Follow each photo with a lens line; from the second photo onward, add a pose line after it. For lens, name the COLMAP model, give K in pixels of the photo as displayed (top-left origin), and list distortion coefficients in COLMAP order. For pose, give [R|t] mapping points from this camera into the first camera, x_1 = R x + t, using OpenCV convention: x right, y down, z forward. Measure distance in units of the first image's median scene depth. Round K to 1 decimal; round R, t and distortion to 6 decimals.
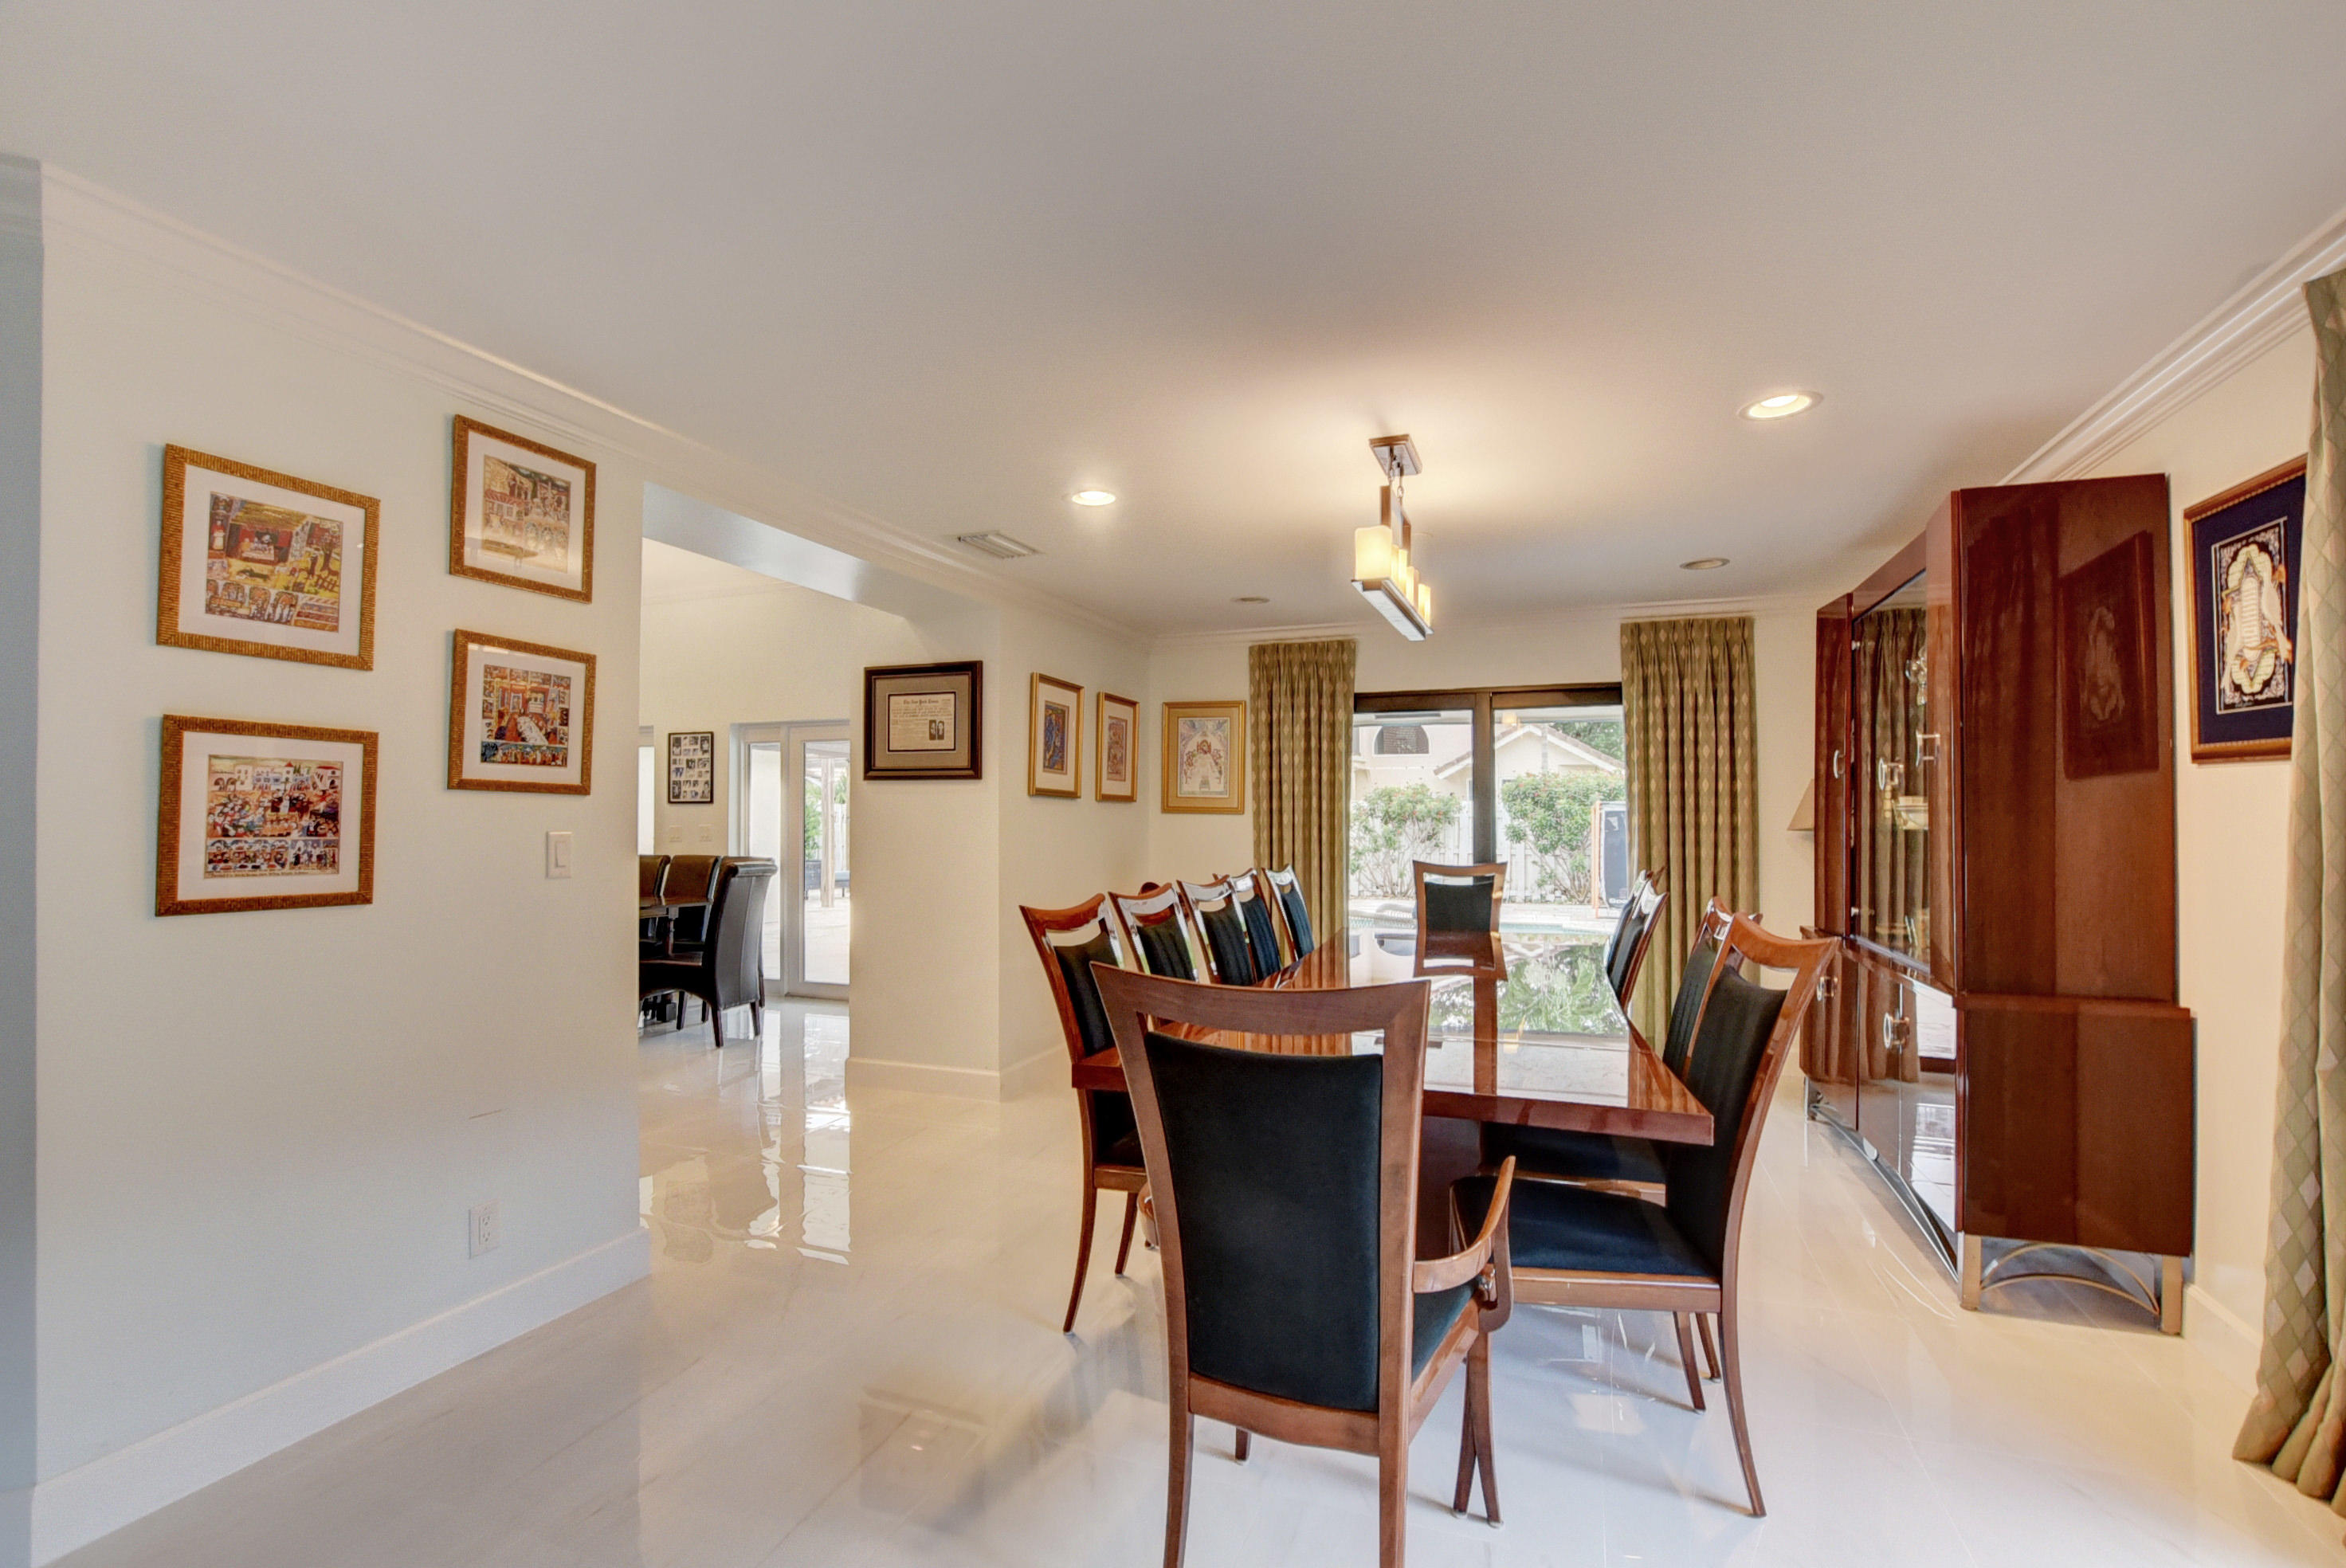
lens RADIAL K [[1059.5, 0, 1217.4], [0, 1059.5, 786.8], [0, 0, 1]] dist [-0.000175, -0.000081]
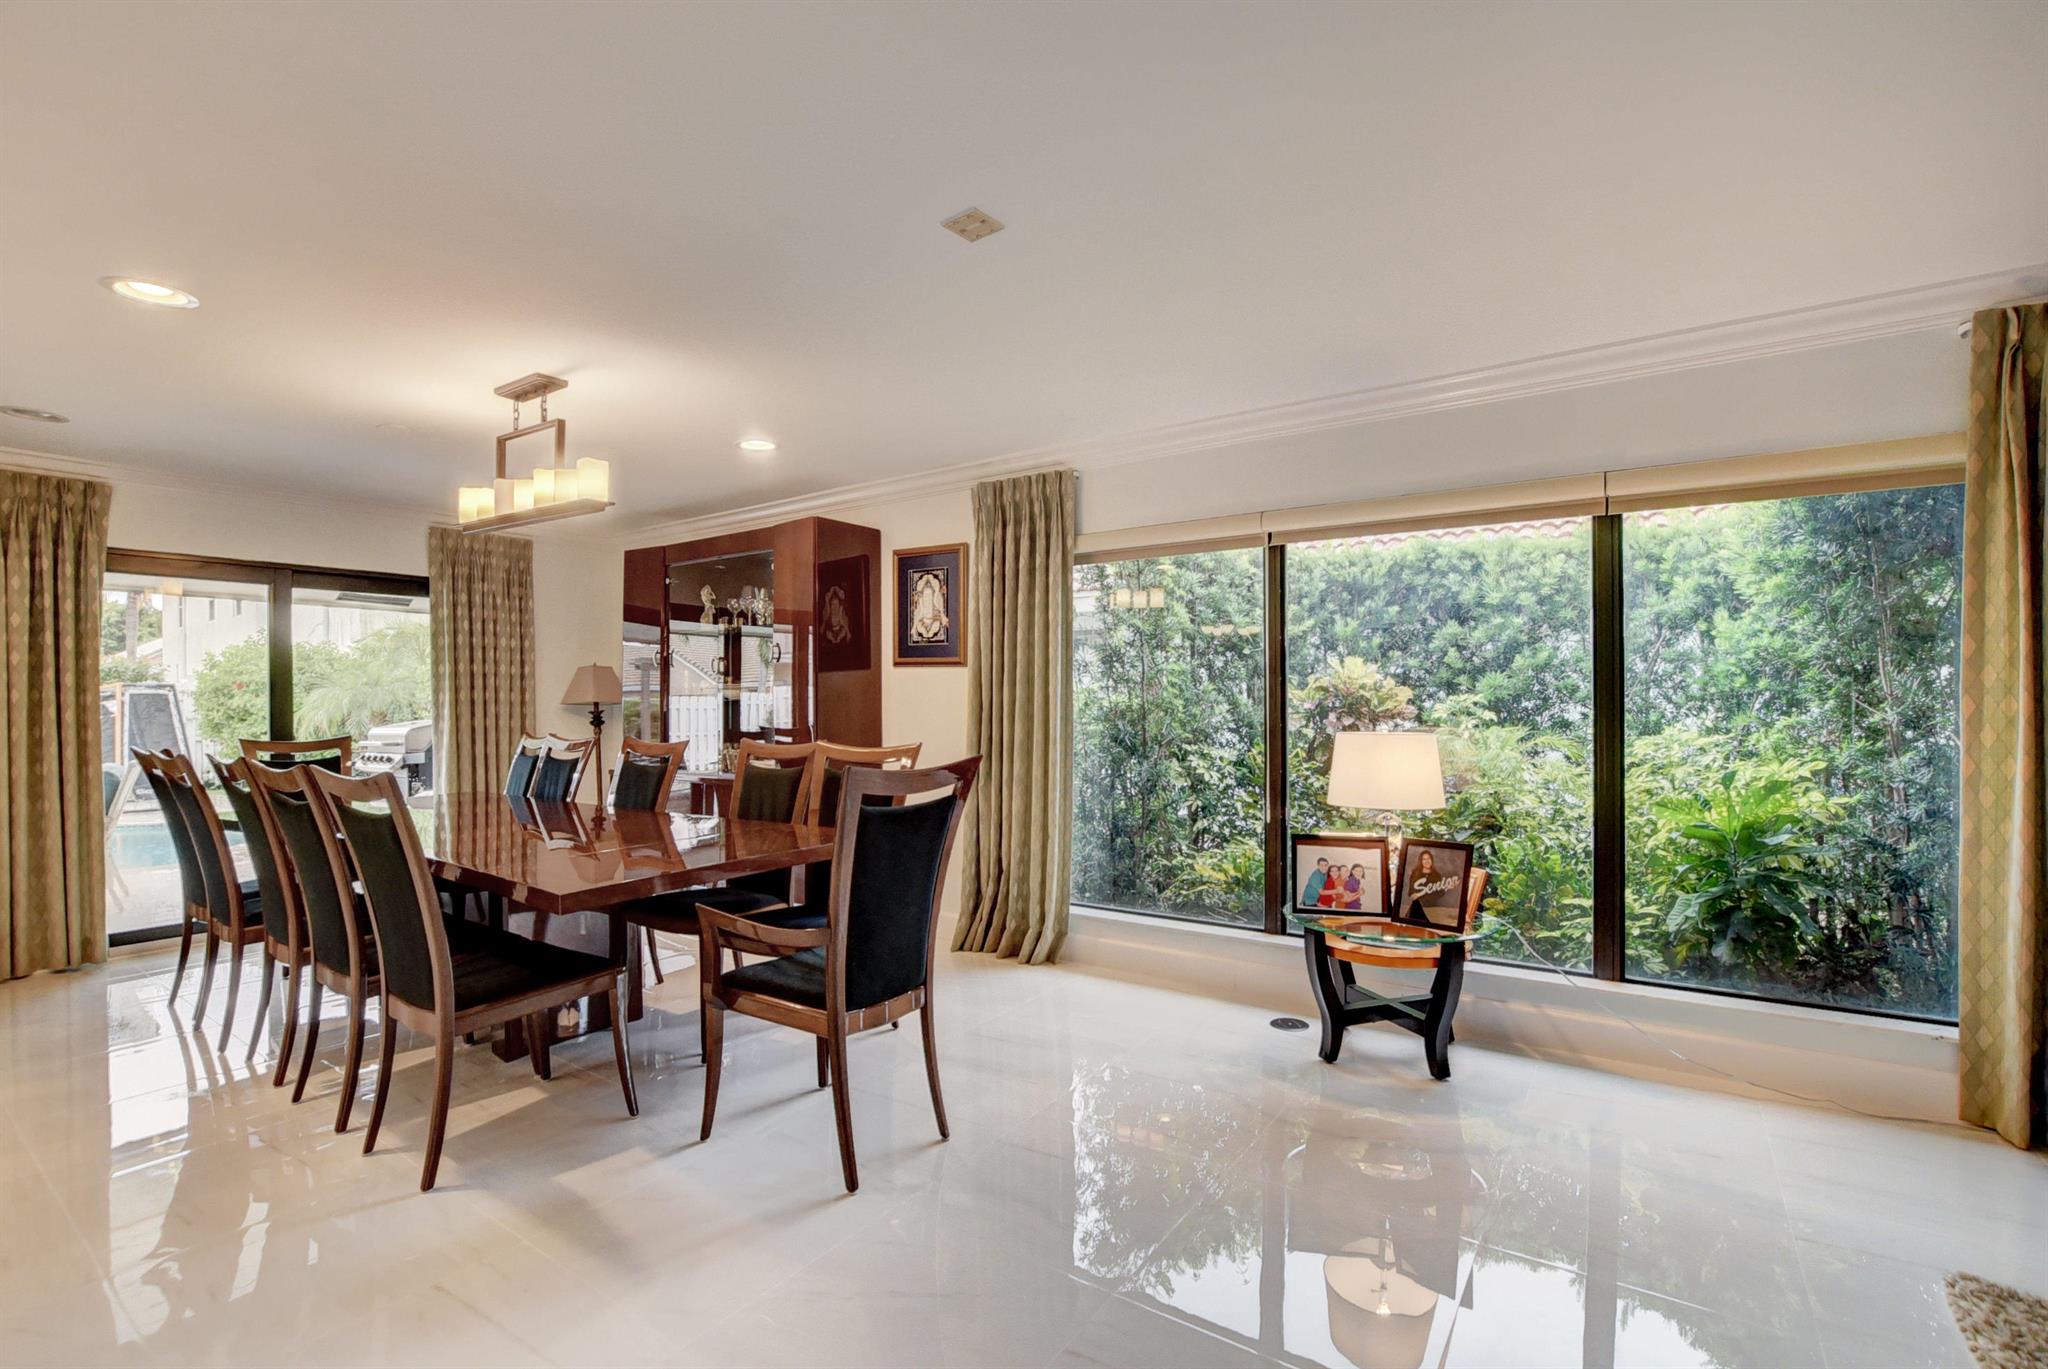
lens RADIAL K [[914.8, 0, 1024.5], [0, 914.8, 723.0], [0, 0, 1]] dist [-0.001435, -0.000389]
pose [[0.265189, -0.026723, 0.963826, -0.764174], [-0.020735, 0.999227, 0.033410, 0.023844], [-0.963974, -0.028845, 0.264429, 0.205129]]
